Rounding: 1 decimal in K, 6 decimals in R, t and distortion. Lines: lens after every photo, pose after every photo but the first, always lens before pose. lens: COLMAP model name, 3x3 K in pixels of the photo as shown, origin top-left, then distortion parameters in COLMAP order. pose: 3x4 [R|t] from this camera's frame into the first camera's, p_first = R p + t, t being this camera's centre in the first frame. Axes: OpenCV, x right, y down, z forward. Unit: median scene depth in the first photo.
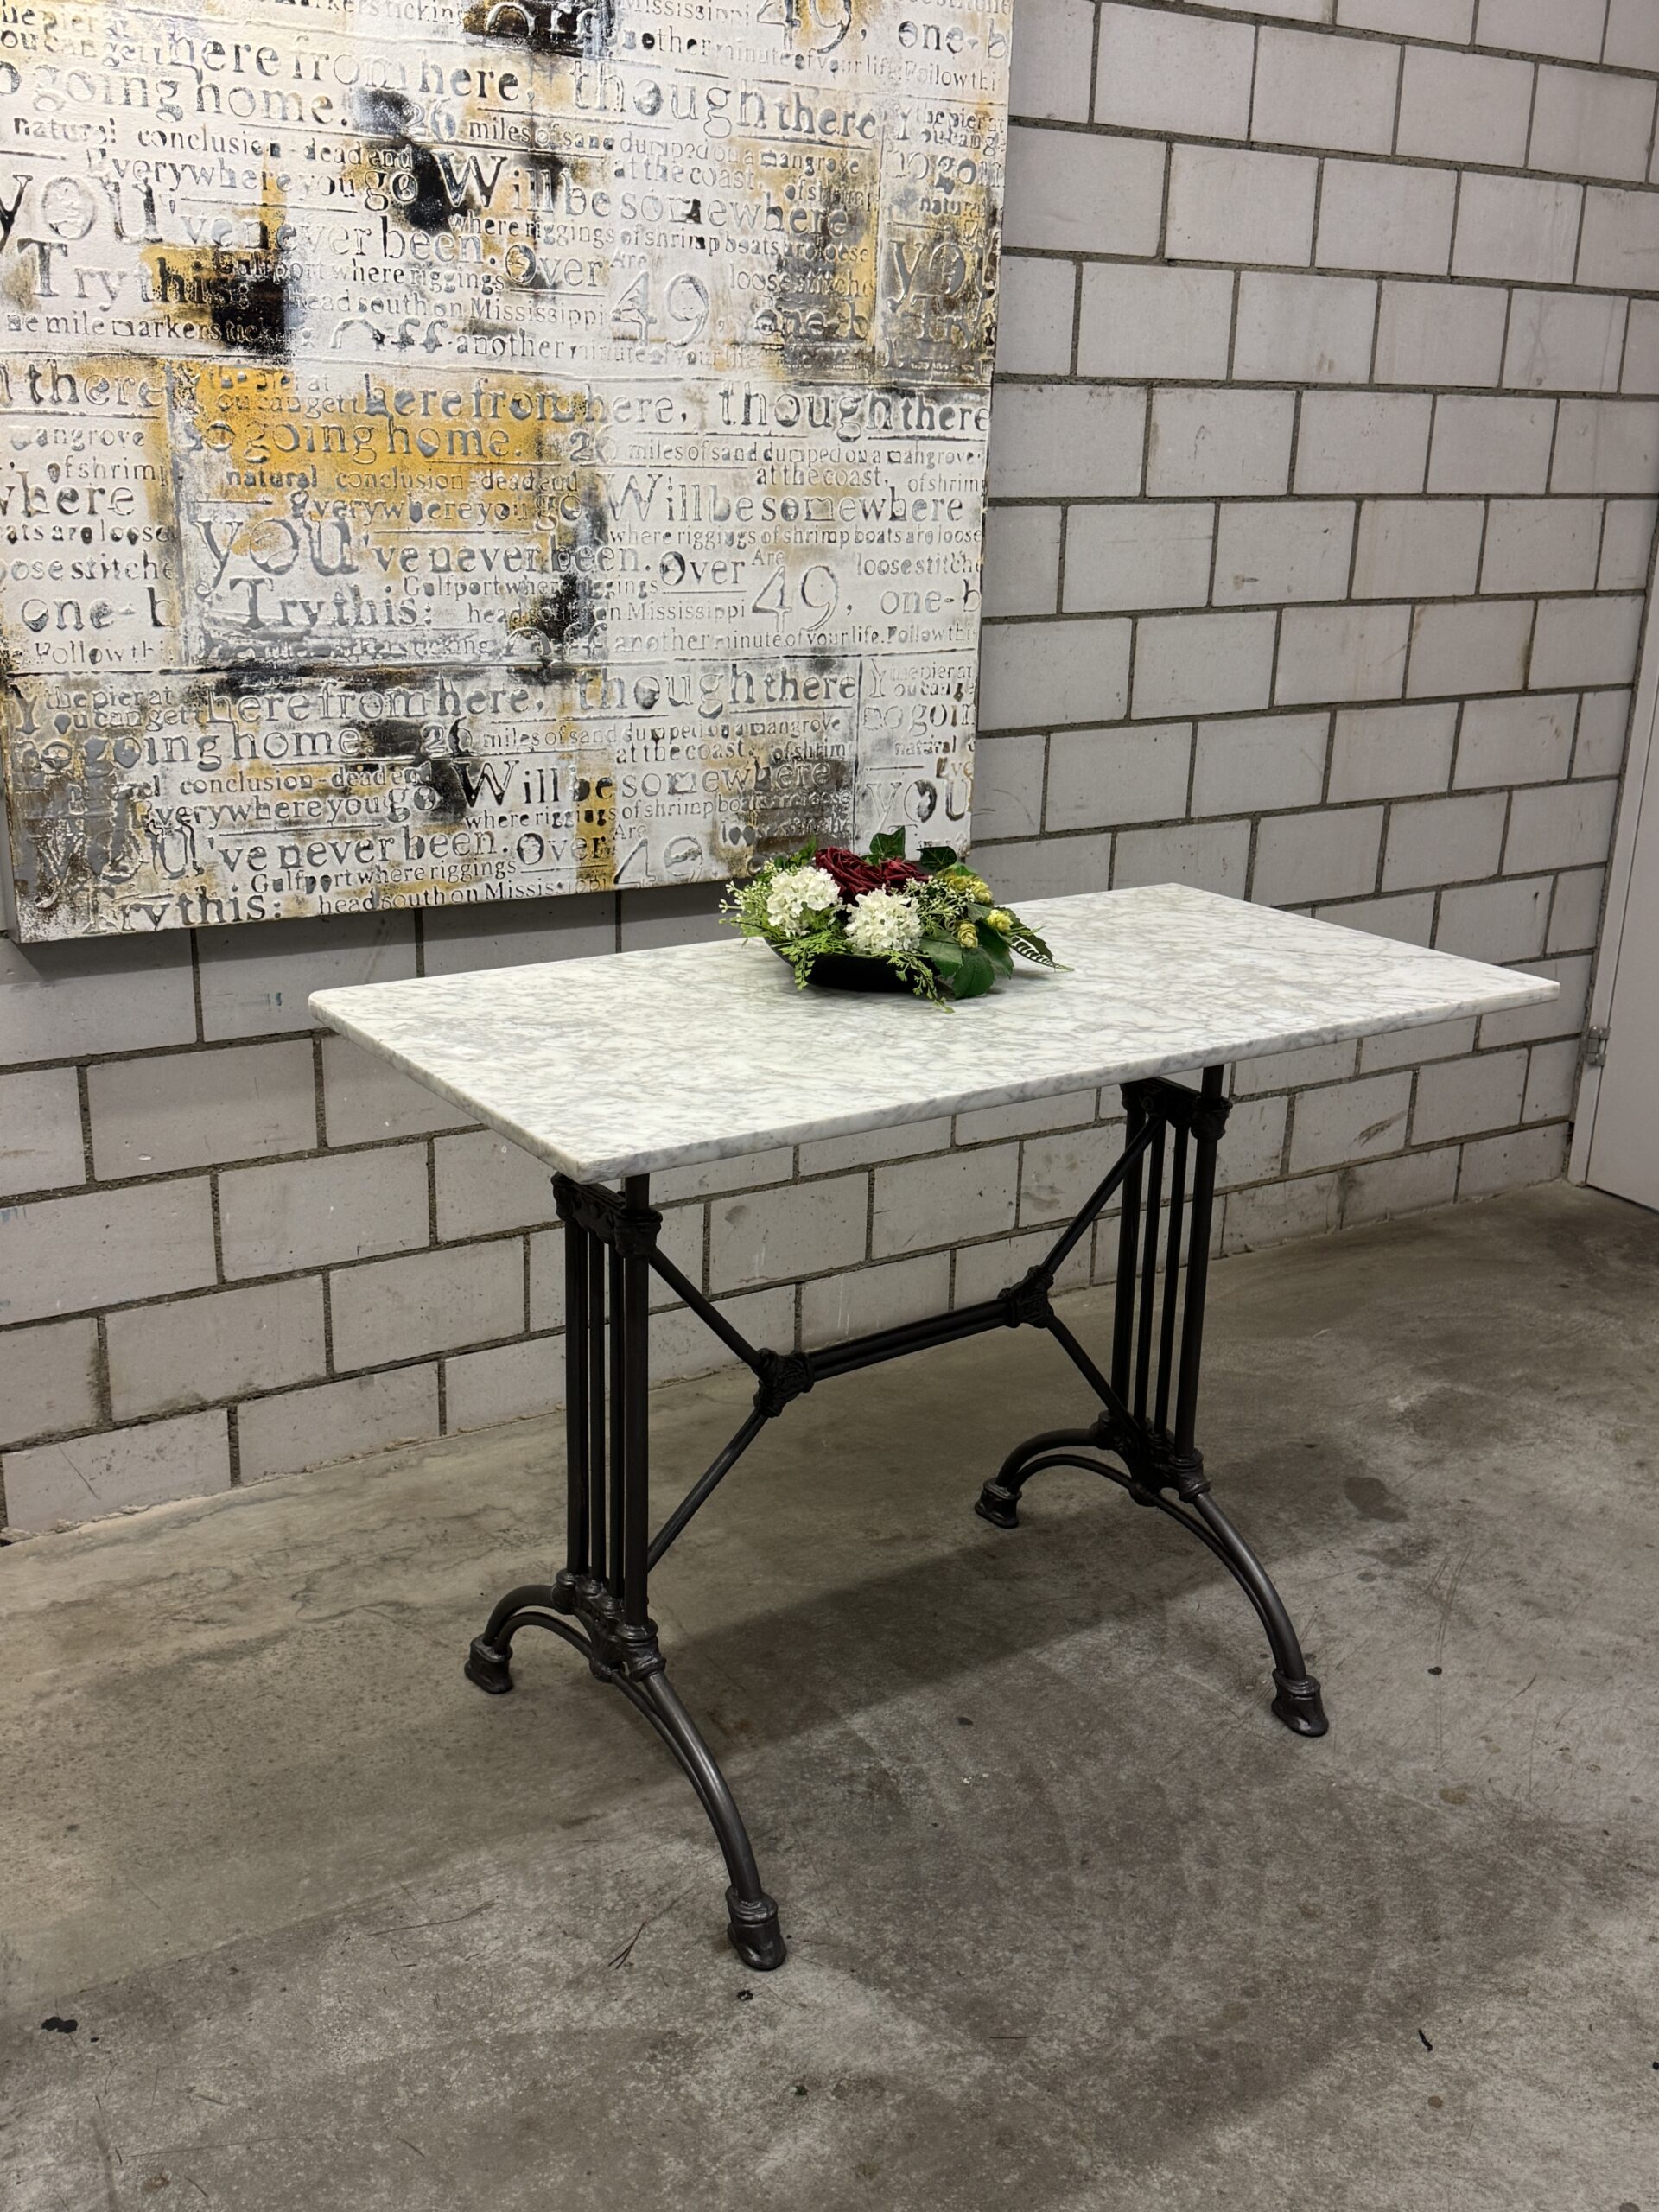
lens RADIAL K [[2218.5, 0, 837.0], [0, 2218.5, 1128.2], [0, 0, 1]] dist [0.036593, 0.000000]
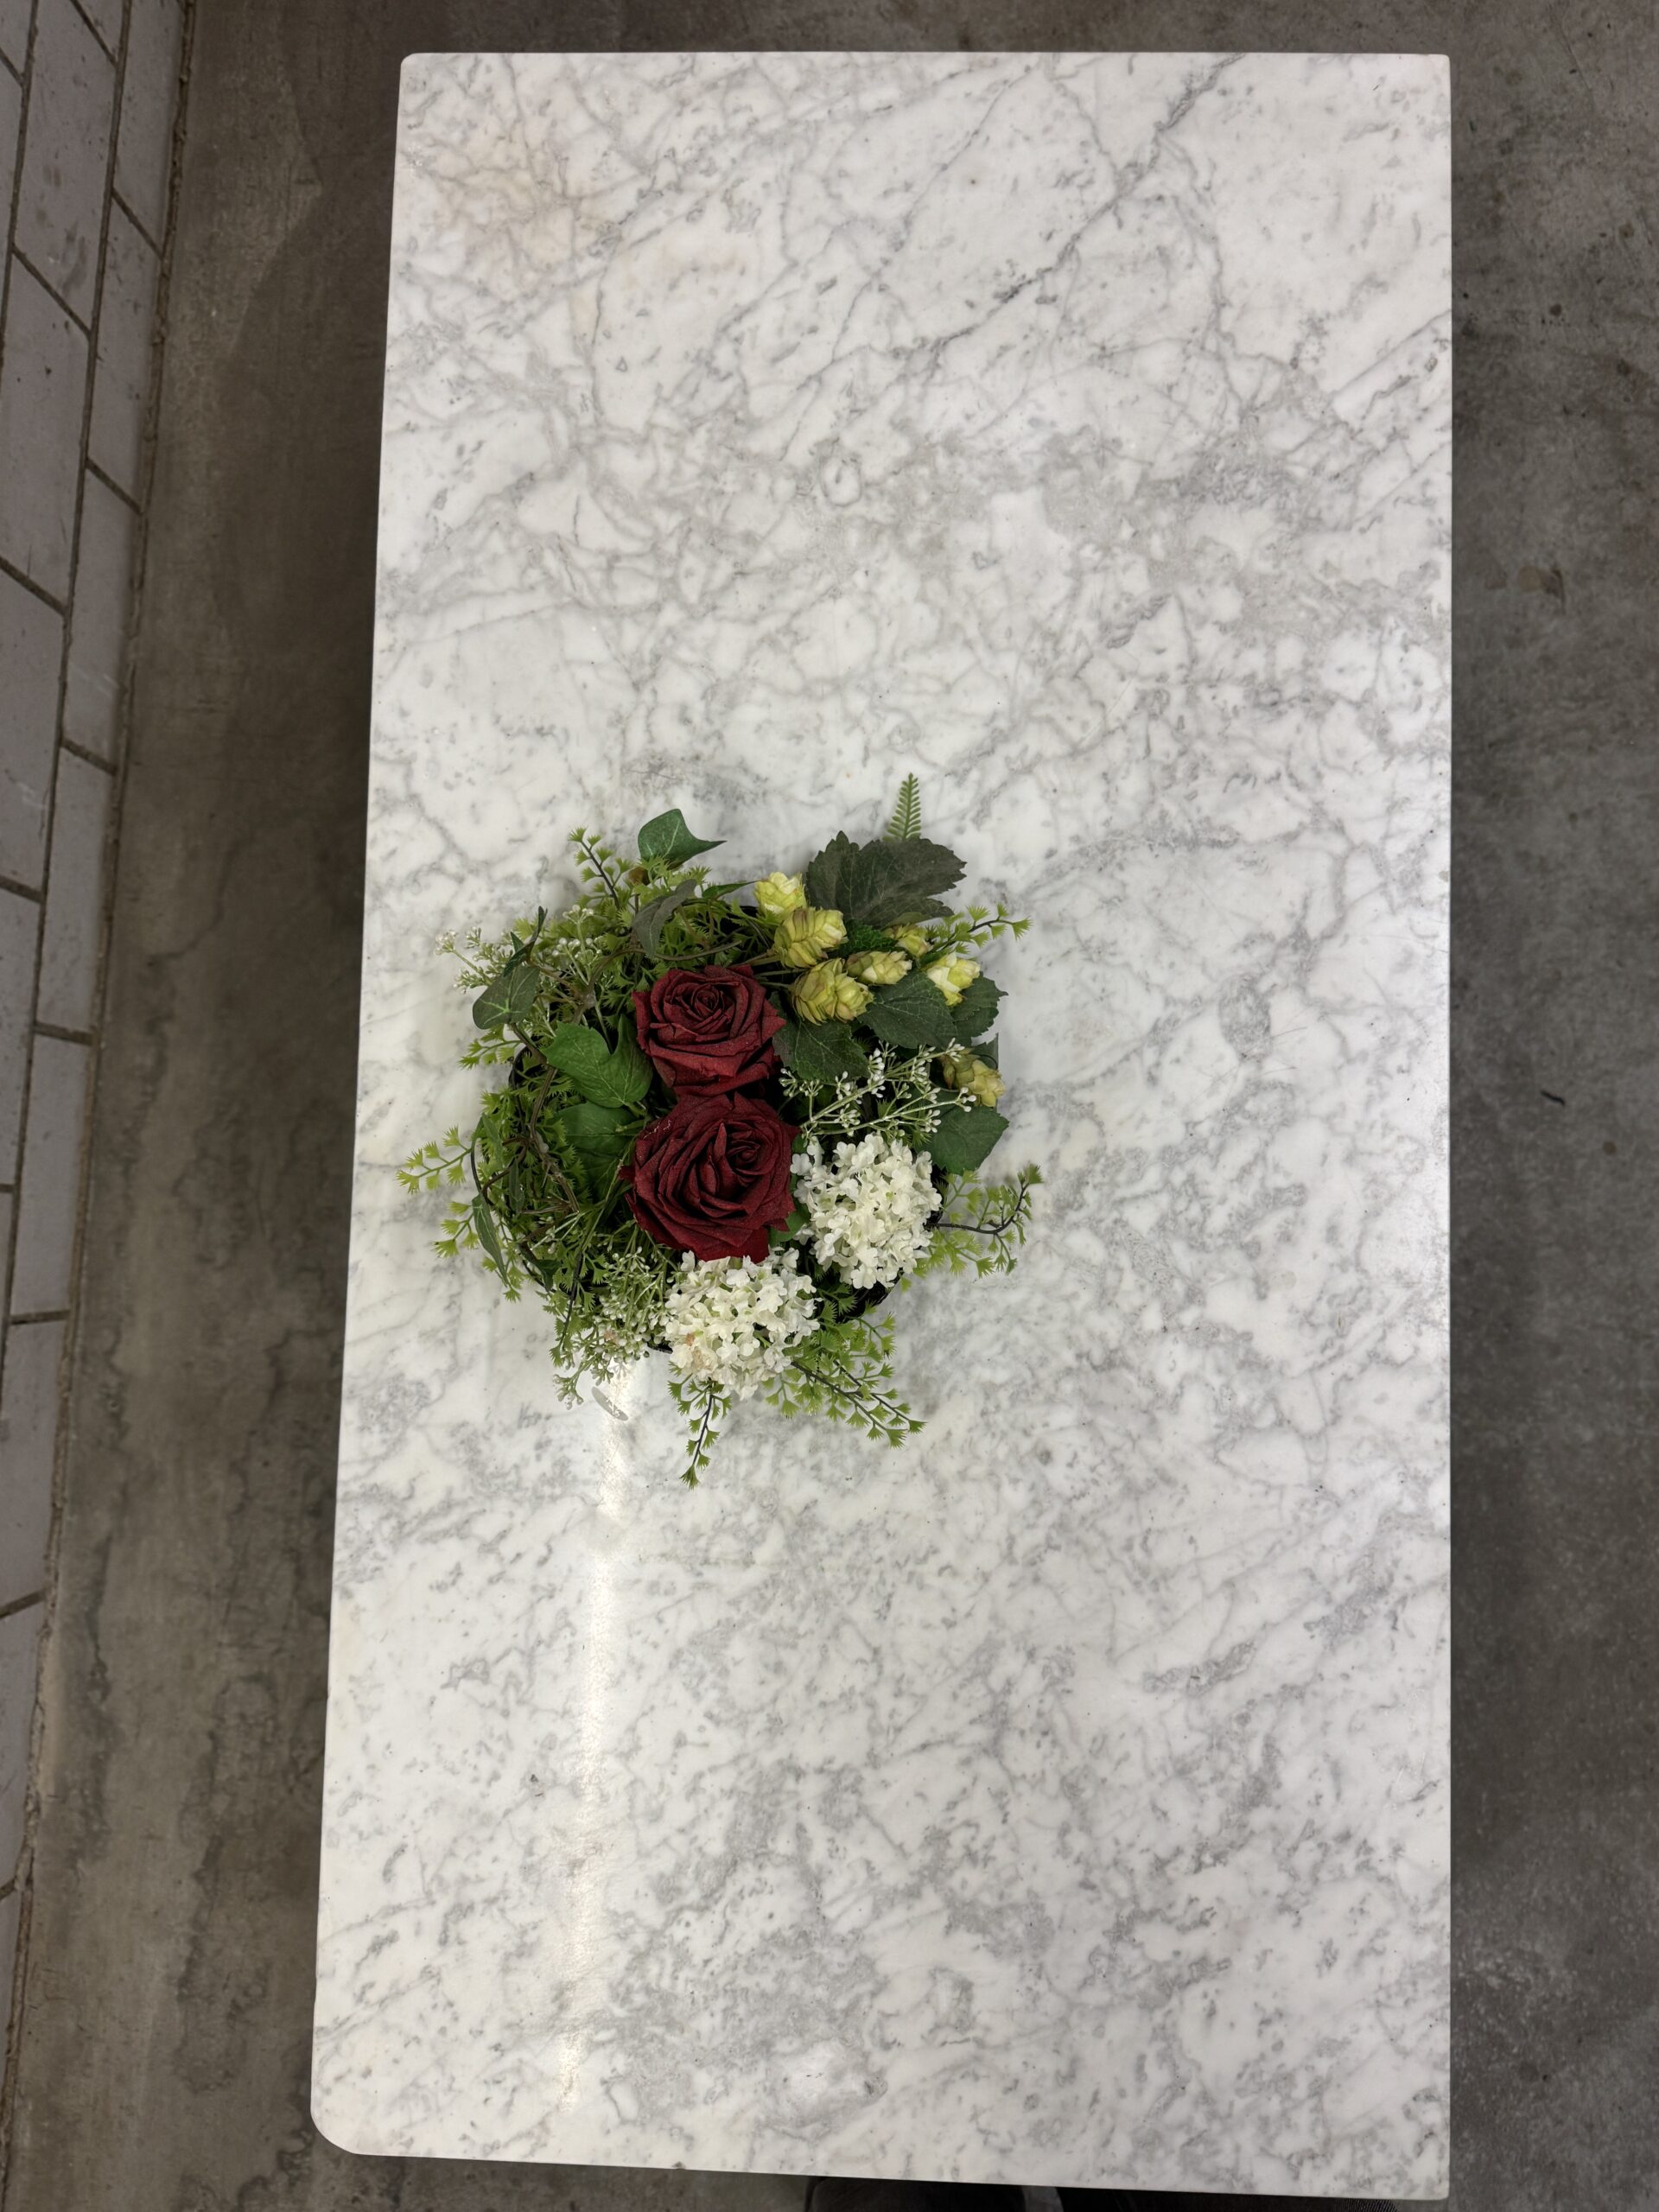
lens RADIAL K [[1637.5, 0, 833.4], [0, 1637.5, 1106.9], [0, 0, 1]] dist [-0.018420, -0.013131]
pose [[0.577261, -0.816363, 0.017902, 0.023038], [0.296046, 0.229670, 0.927151, -0.359071], [-0.761003, -0.529909, 0.374260, 0.727193]]
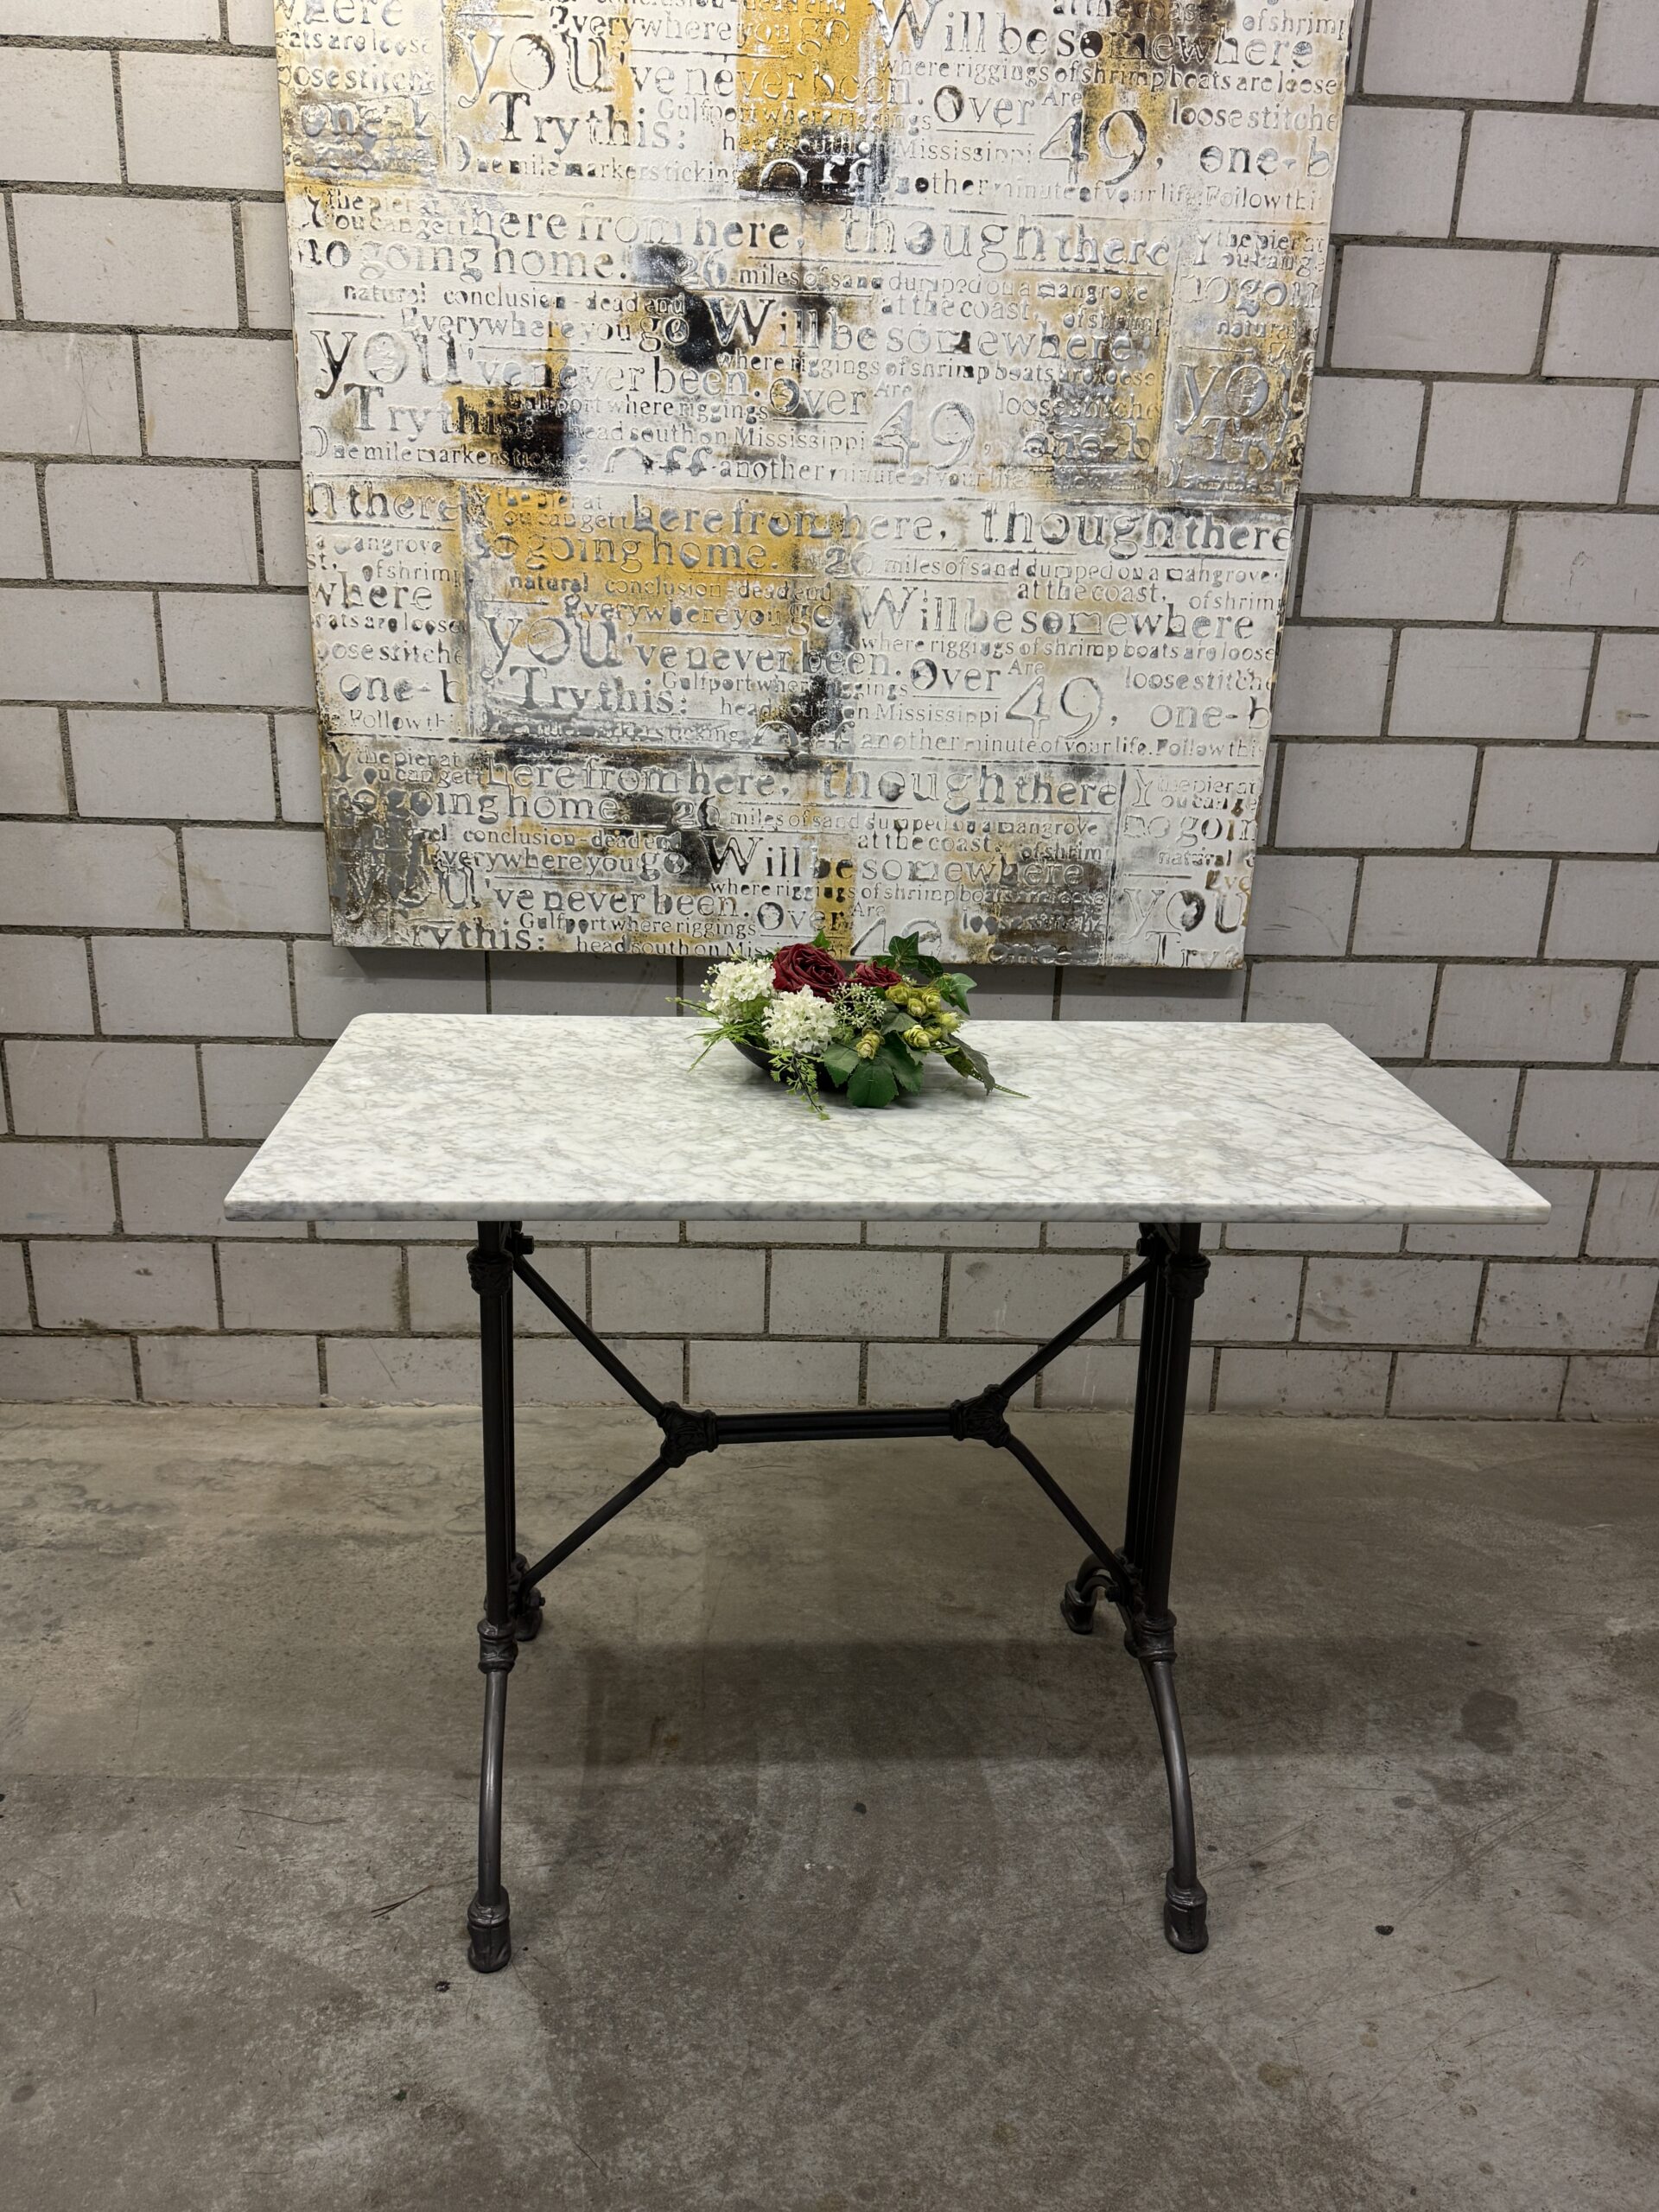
lens RADIAL K [[1758.3, 0, 849.1], [0, 1758.3, 1125.3], [0, 0, 1]] dist [0.034239, -0.030668]
pose [[0.872574, 0.162708, -0.460587, 0.347234], [-0.160250, 0.986062, 0.044746, -0.071278], [0.461448, 0.034765, 0.886486, 0.241434]]
